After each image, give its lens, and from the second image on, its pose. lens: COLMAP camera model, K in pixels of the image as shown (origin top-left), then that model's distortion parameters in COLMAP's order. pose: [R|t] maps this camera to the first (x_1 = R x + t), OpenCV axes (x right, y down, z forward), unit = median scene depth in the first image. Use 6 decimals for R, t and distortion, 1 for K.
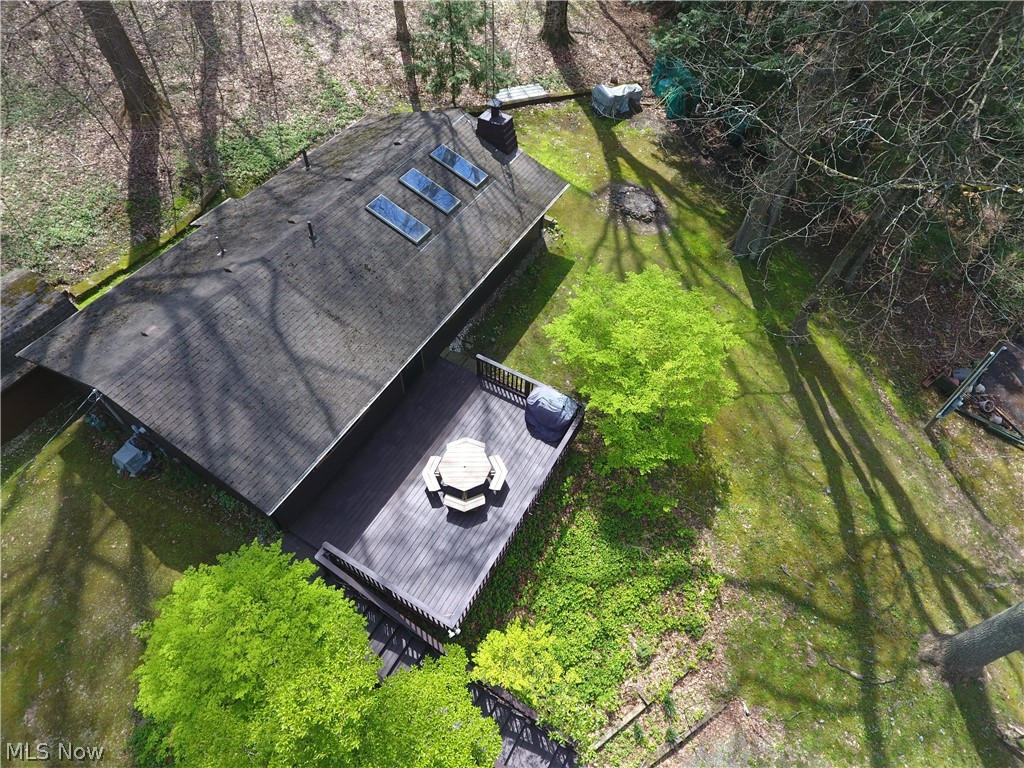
lens RADIAL K [[592.5, 0, 514.6], [0, 592.5, 409.4], [0, 0, 1]] dist [-0.010804, 0.004571]
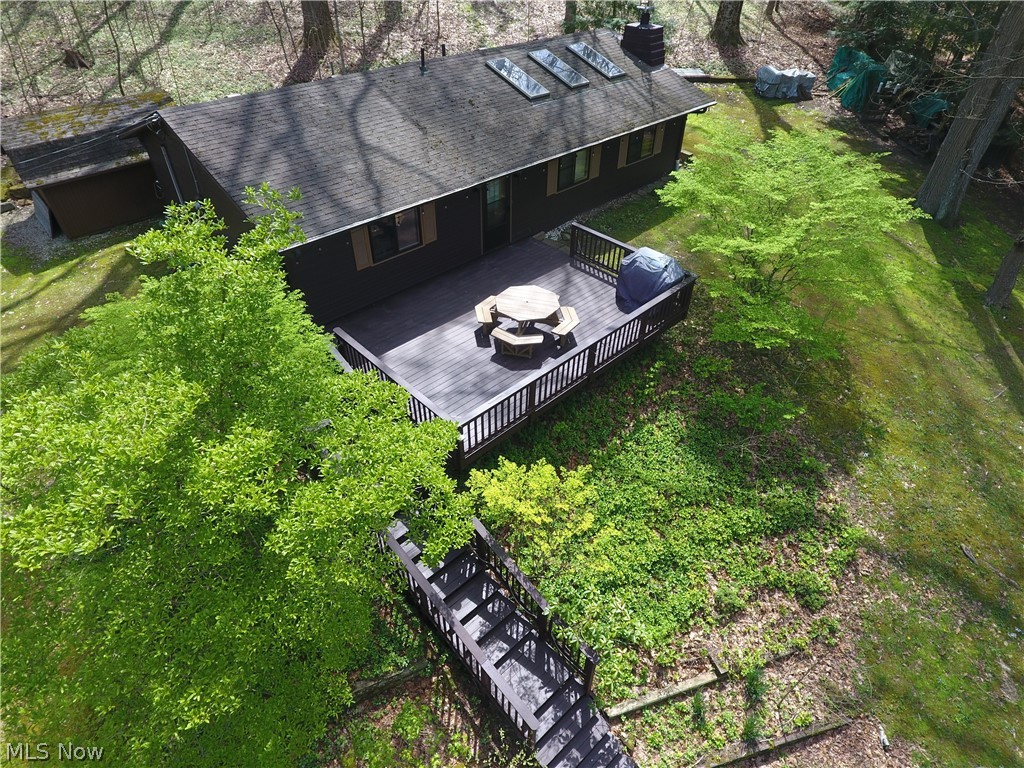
lens RADIAL K [[592.5, 0, 506.5], [0, 592.5, 386.0], [0, 0, 1]] dist [-0.010804, 0.004571]
pose [[0.959367, 0.167015, -0.227421, 0.084782], [-0.206604, 0.964742, -0.163057, 0.318572], [0.192170, 0.203418, 0.960048, 0.238463]]
